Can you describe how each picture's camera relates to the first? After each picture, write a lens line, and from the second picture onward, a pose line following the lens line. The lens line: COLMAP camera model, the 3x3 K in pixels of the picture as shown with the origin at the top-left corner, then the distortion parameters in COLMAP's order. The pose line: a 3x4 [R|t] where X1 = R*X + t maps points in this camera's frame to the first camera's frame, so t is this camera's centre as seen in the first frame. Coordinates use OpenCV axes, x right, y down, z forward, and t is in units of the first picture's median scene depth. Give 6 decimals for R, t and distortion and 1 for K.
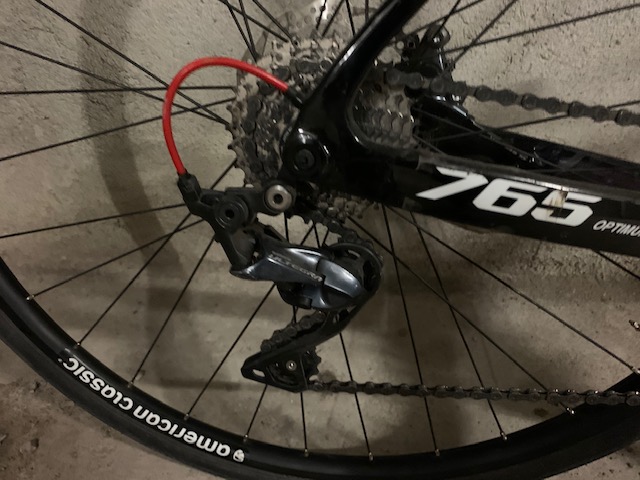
lens RADIAL K [[488.1, 0, 320.0], [0, 488.1, 240.0], [0, 0, 1]] dist [0.005325, -0.007662]
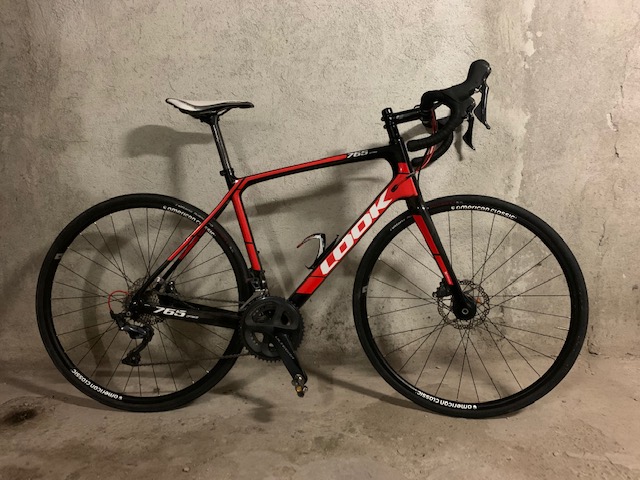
lens RADIAL K [[488.1, 0, 320.0], [0, 488.1, 240.0], [0, 0, 1]] dist [0.005325, -0.007662]
pose [[0.994699, -0.019450, 0.100978, 1.388376], [0.058012, 0.916915, -0.394843, 1.320773], [-0.084909, 0.398607, 0.913183, -4.139120]]
